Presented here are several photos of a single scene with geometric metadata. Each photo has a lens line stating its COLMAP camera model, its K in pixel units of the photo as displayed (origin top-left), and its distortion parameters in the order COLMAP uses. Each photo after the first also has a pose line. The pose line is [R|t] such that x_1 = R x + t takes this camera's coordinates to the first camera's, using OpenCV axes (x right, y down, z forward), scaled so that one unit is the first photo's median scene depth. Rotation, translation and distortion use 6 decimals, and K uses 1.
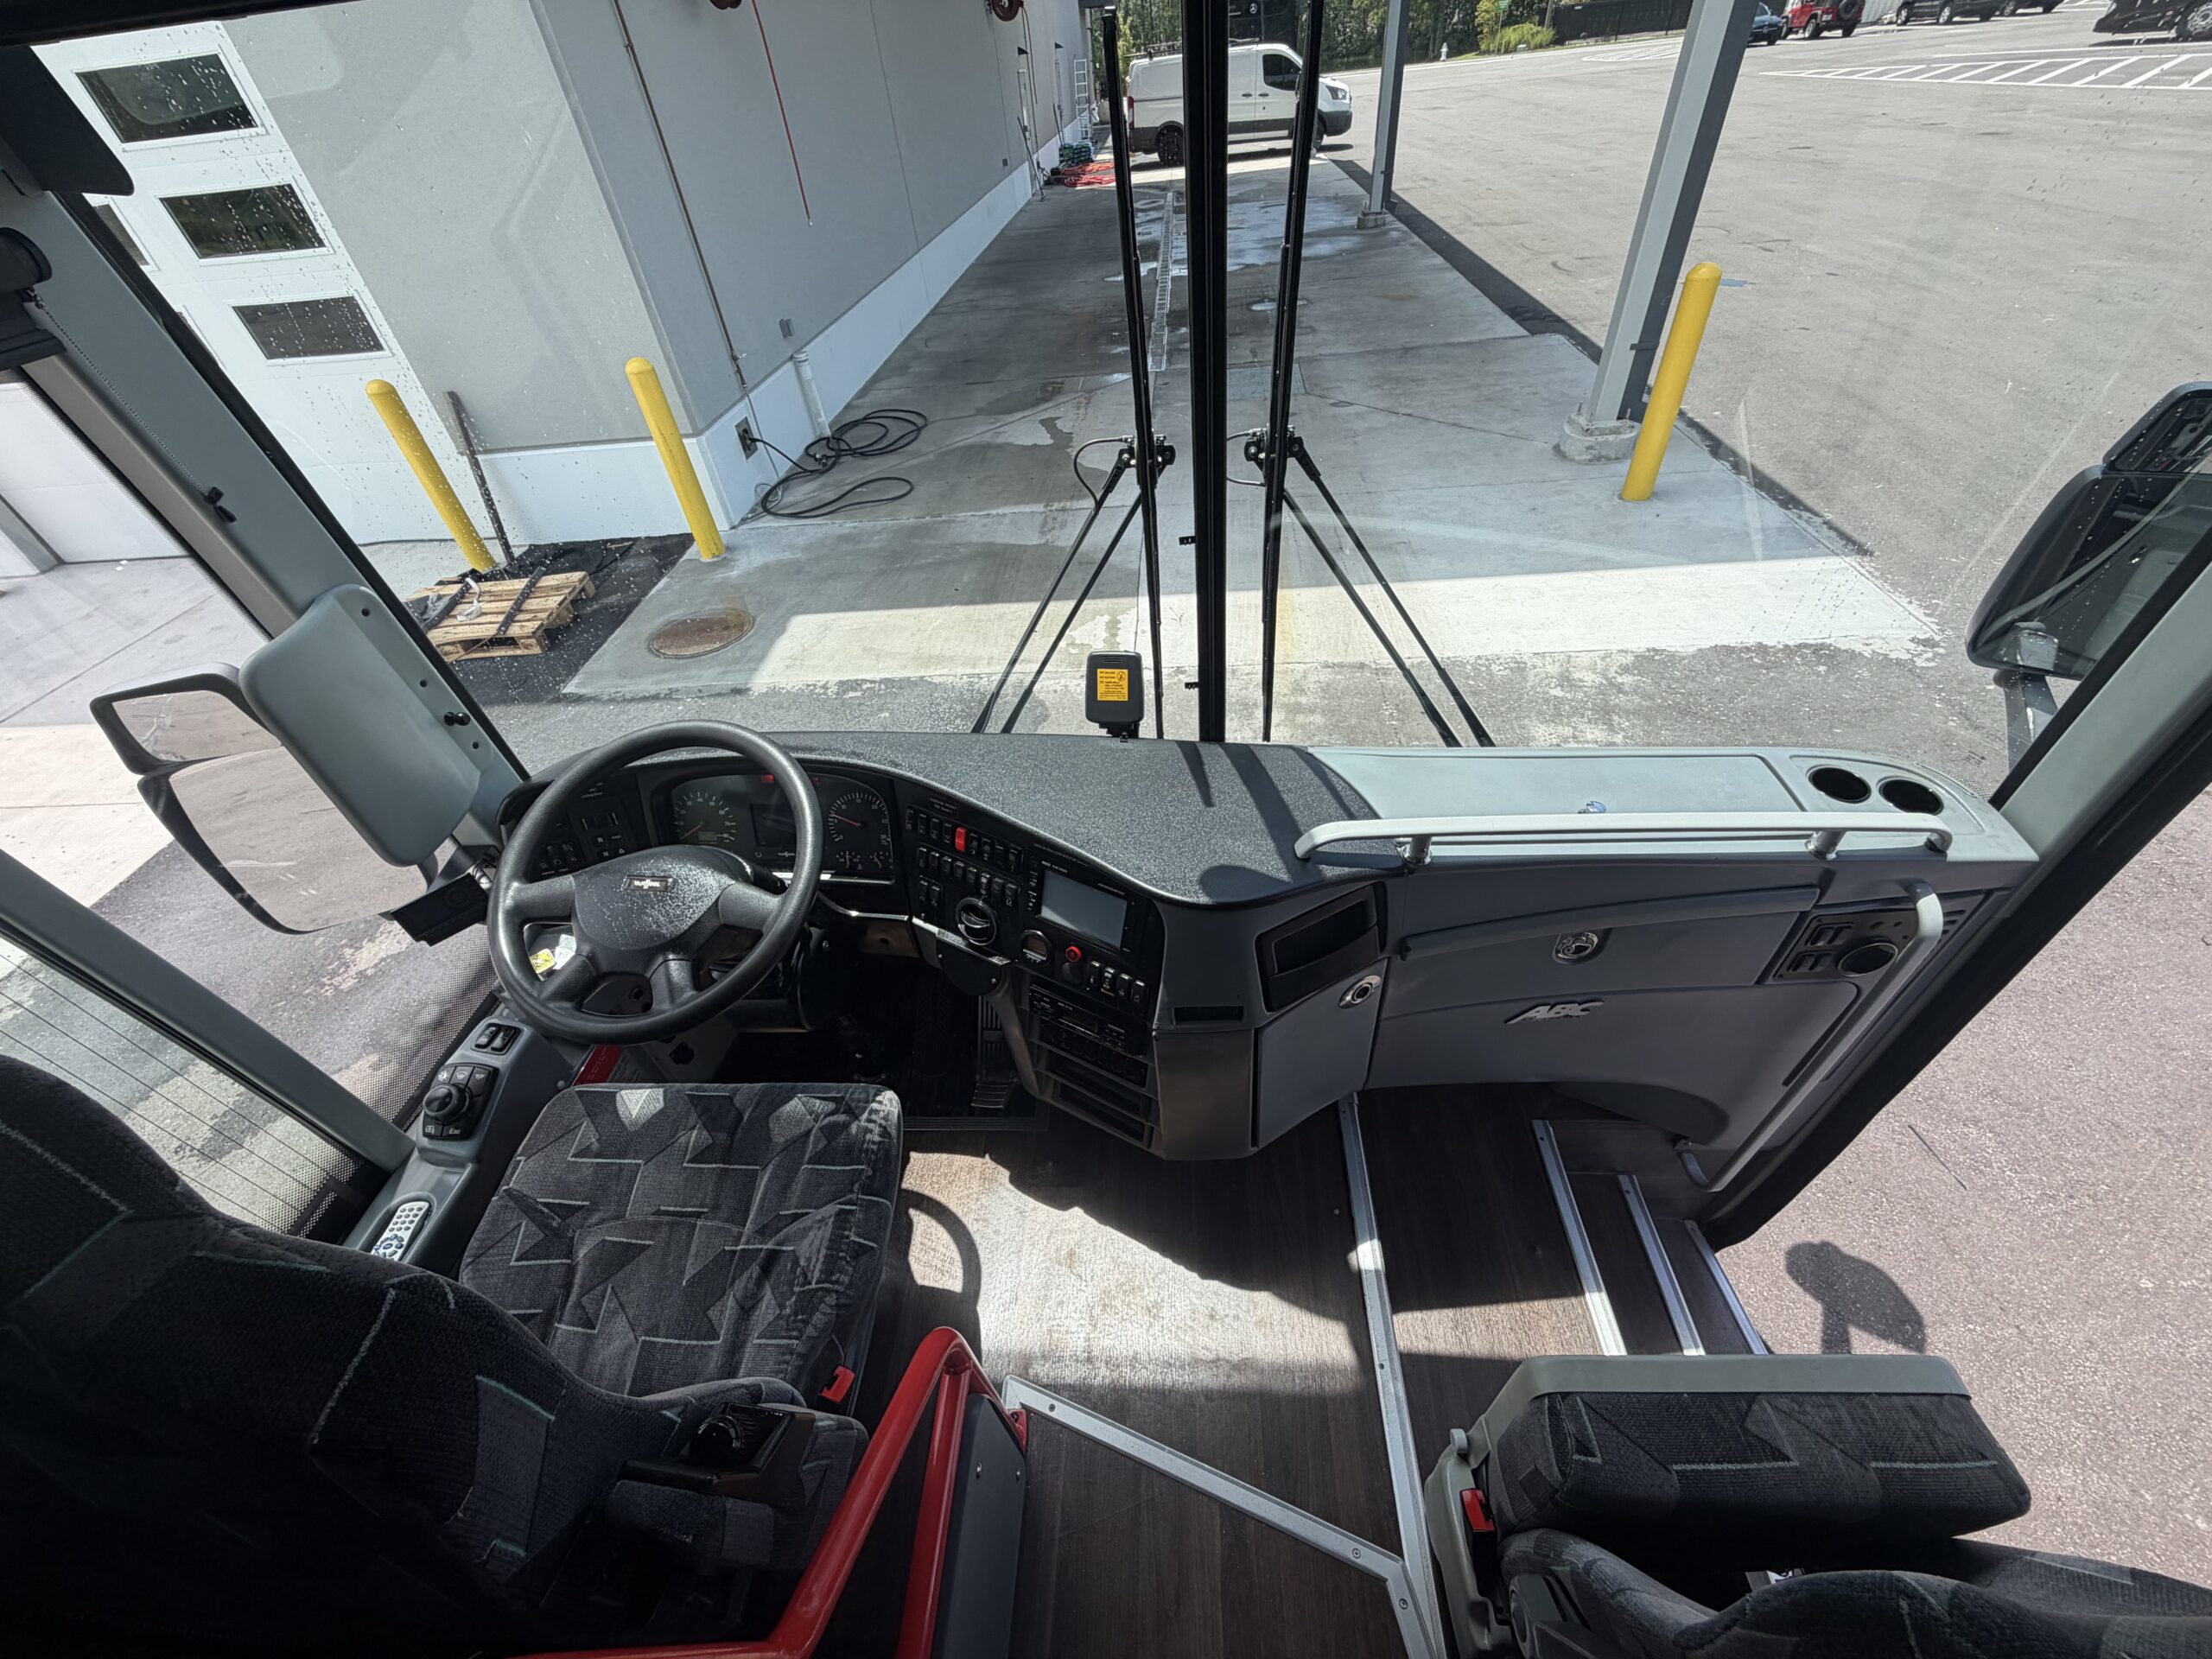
lens RADIAL K [[879.6, 0, 1095.7], [0, 879.6, 825.1], [0, 0, 1]] dist [-0.001053, 0.000216]
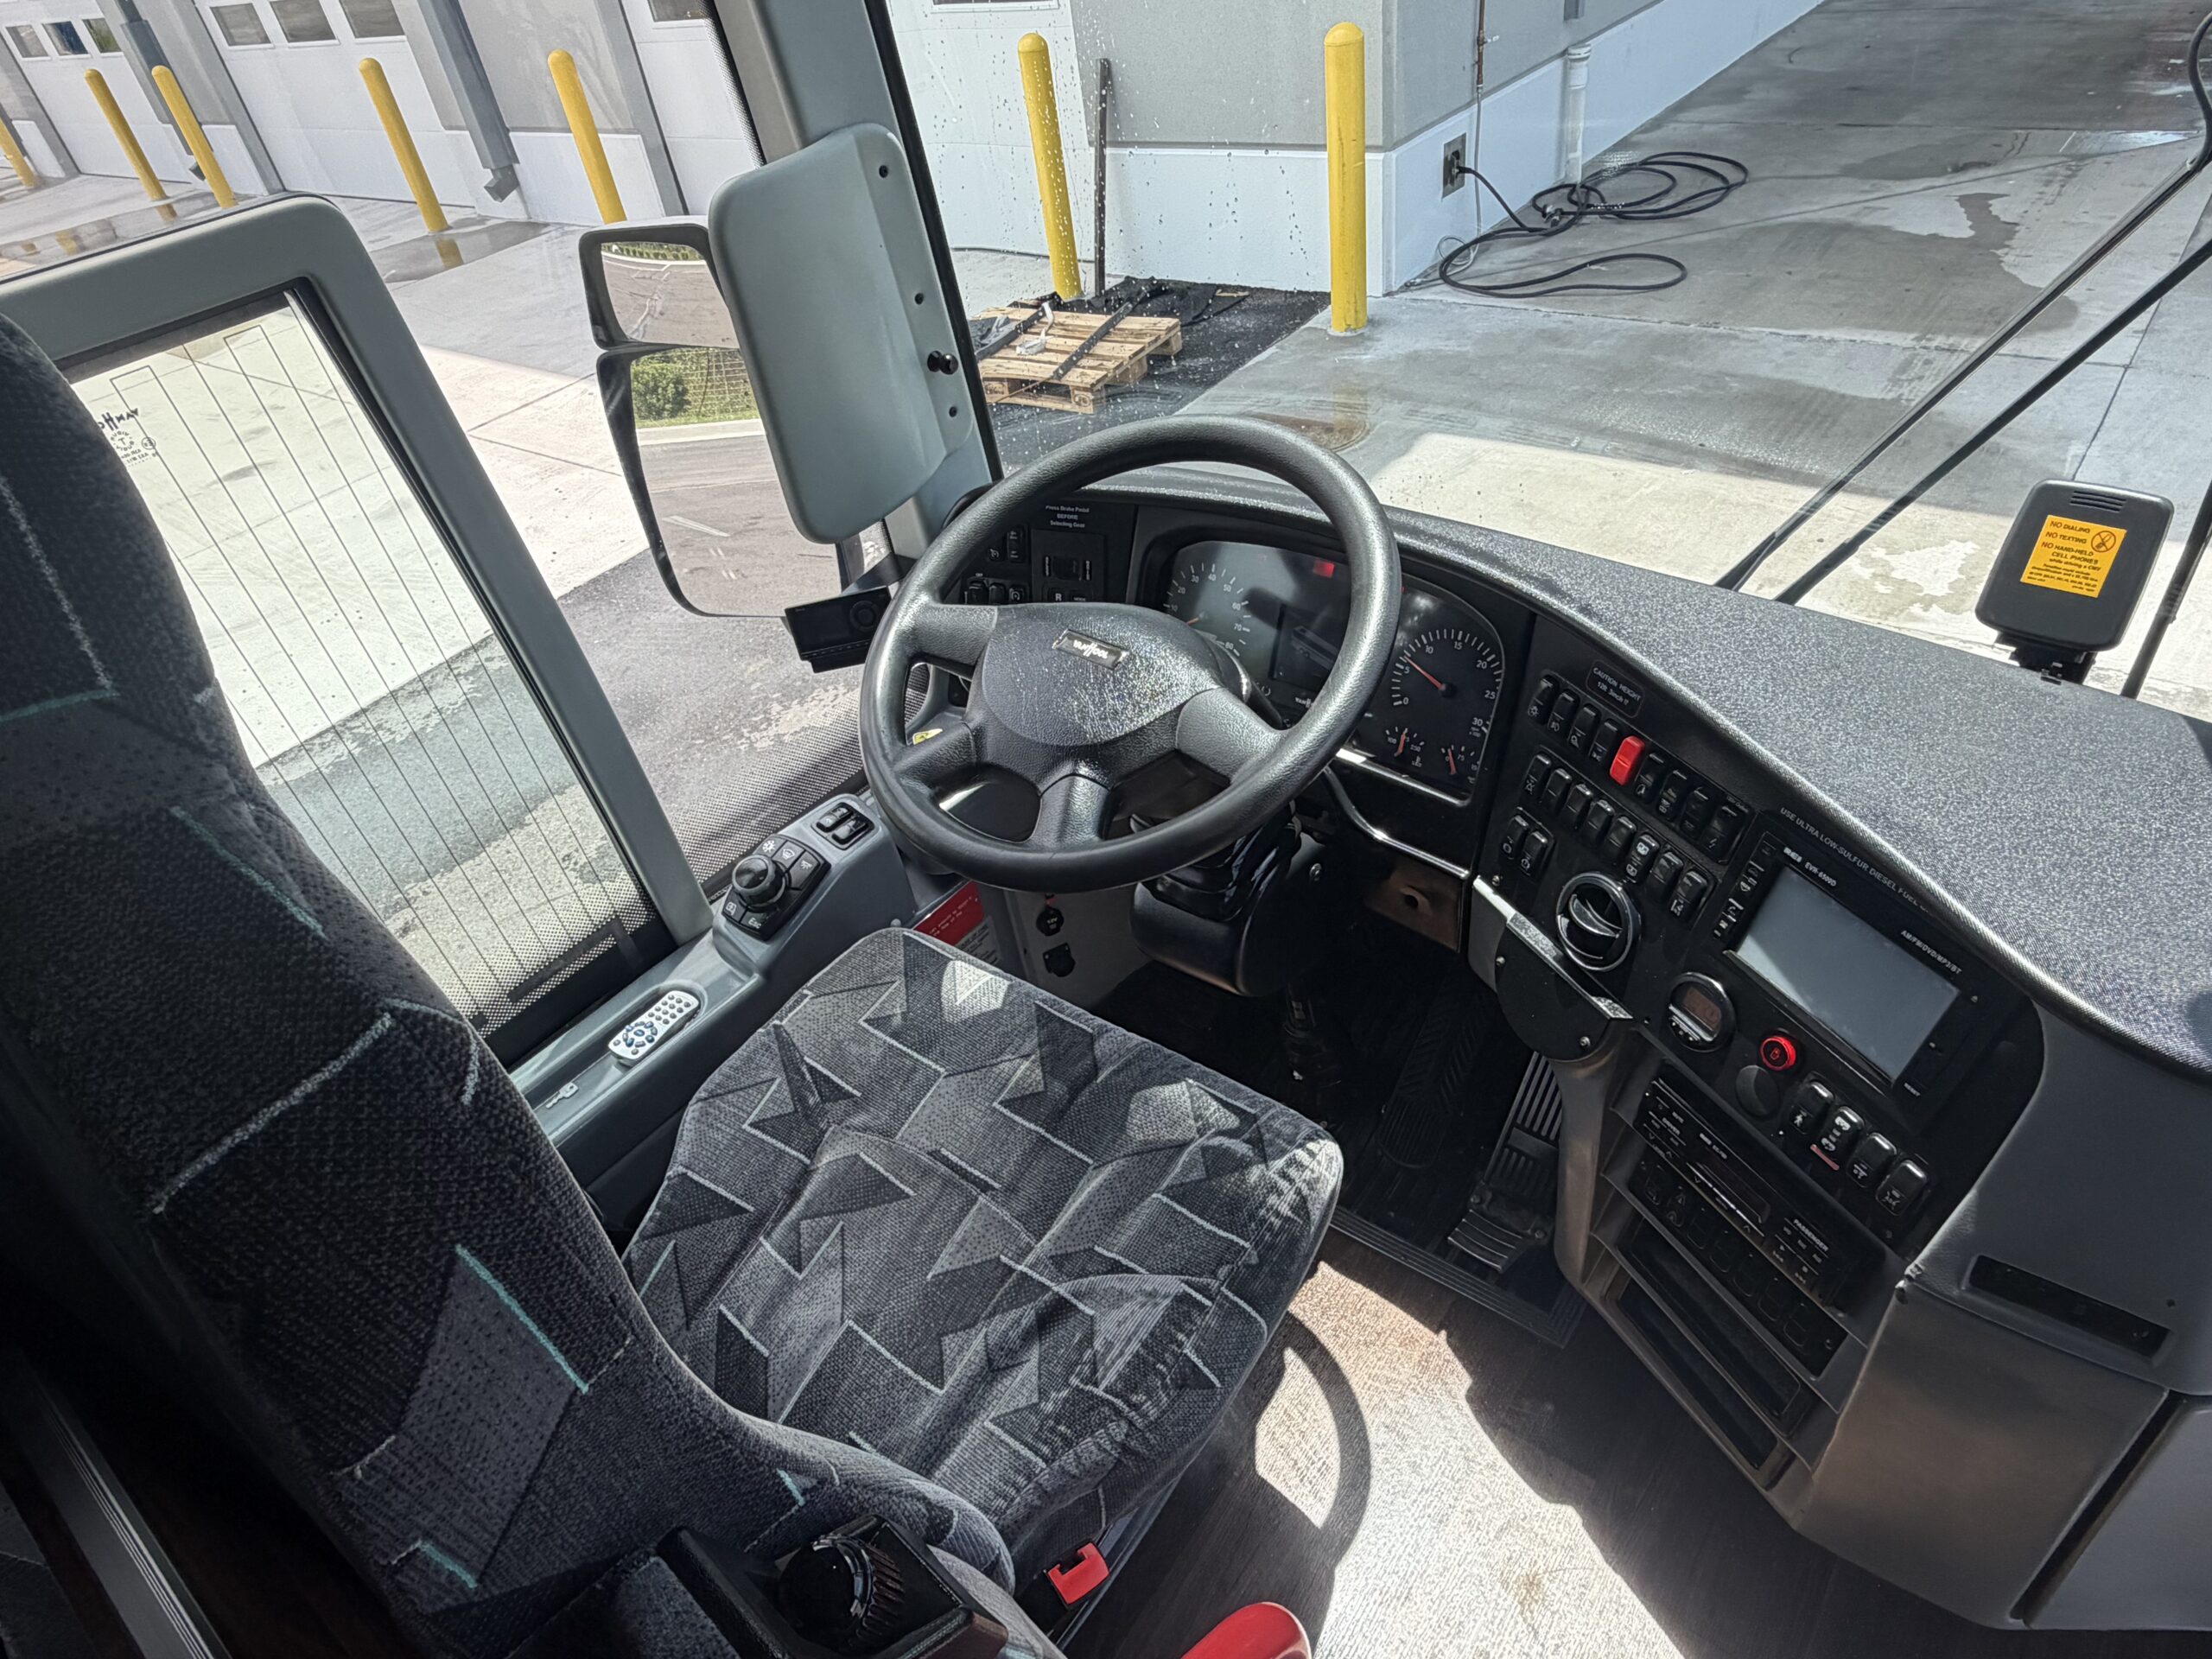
lens RADIAL K [[1297.5, 0, 1102.9], [0, 1297.5, 836.1], [0, 0, 1]] dist [-0.002922, 0.000419]
pose [[0.829352, 0.338235, -0.444716, -0.050869], [-0.326413, 0.939302, 0.105670, 0.072769], [0.453464, 0.057524, 0.889416, 0.175111]]
